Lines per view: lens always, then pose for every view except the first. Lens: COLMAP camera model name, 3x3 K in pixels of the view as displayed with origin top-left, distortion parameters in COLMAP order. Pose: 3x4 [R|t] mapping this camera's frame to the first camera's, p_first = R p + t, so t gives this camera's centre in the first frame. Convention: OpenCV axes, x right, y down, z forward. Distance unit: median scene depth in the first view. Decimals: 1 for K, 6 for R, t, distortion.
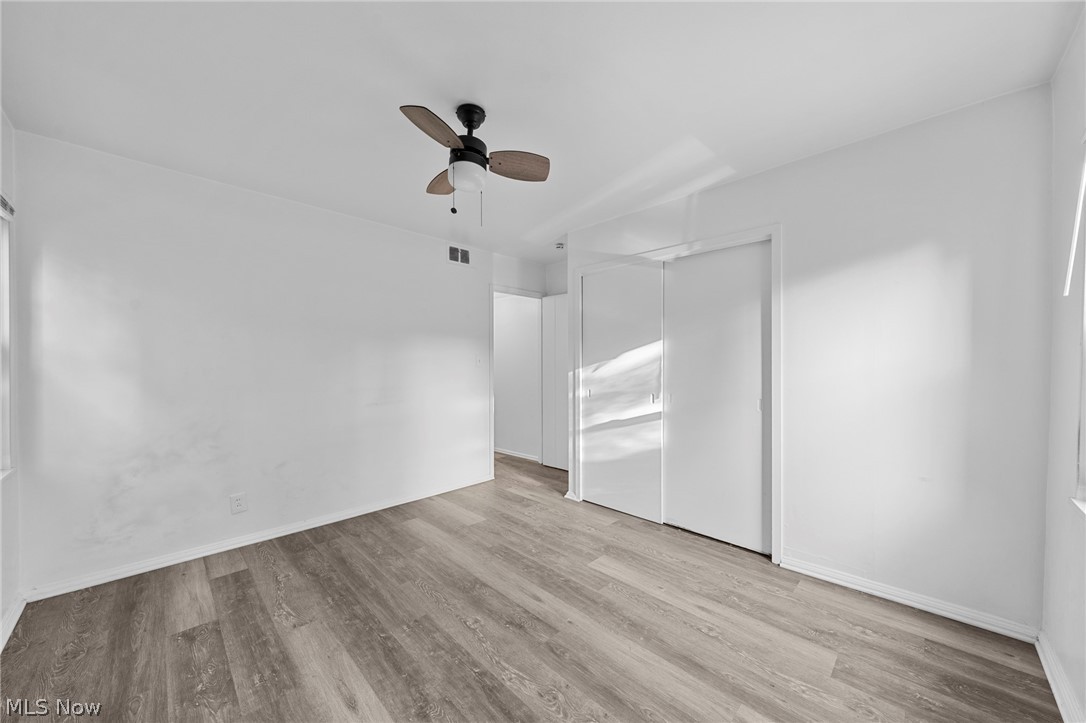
lens RADIAL K [[395.7, 0, 543.0], [0, 395.7, 361.5], [0, 0, 1]] dist [-0.000767, -0.000105]
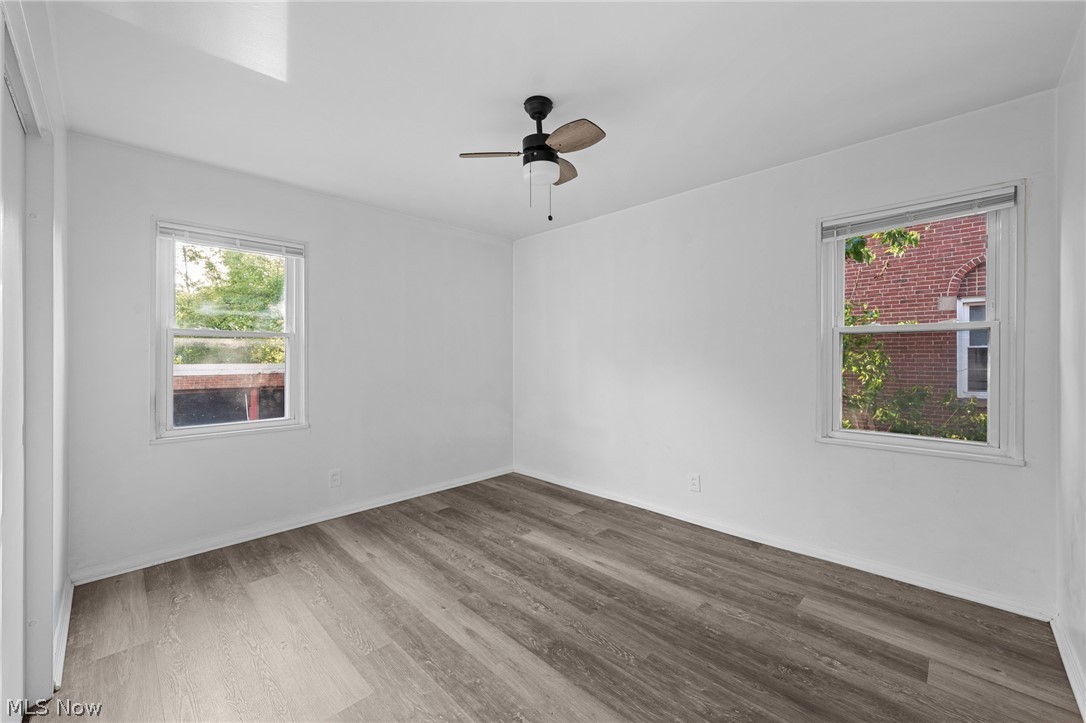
lens RADIAL K [[413.0, 0, 549.5], [0, 413.0, 355.3], [0, 0, 1]] dist [-0.003243, -0.000095]
pose [[-0.999495, 0.005529, -0.031300, -0.174281], [0.005758, 0.999957, -0.007243, 0.013019], [0.031259, -0.007420, -0.999484, 2.065997]]
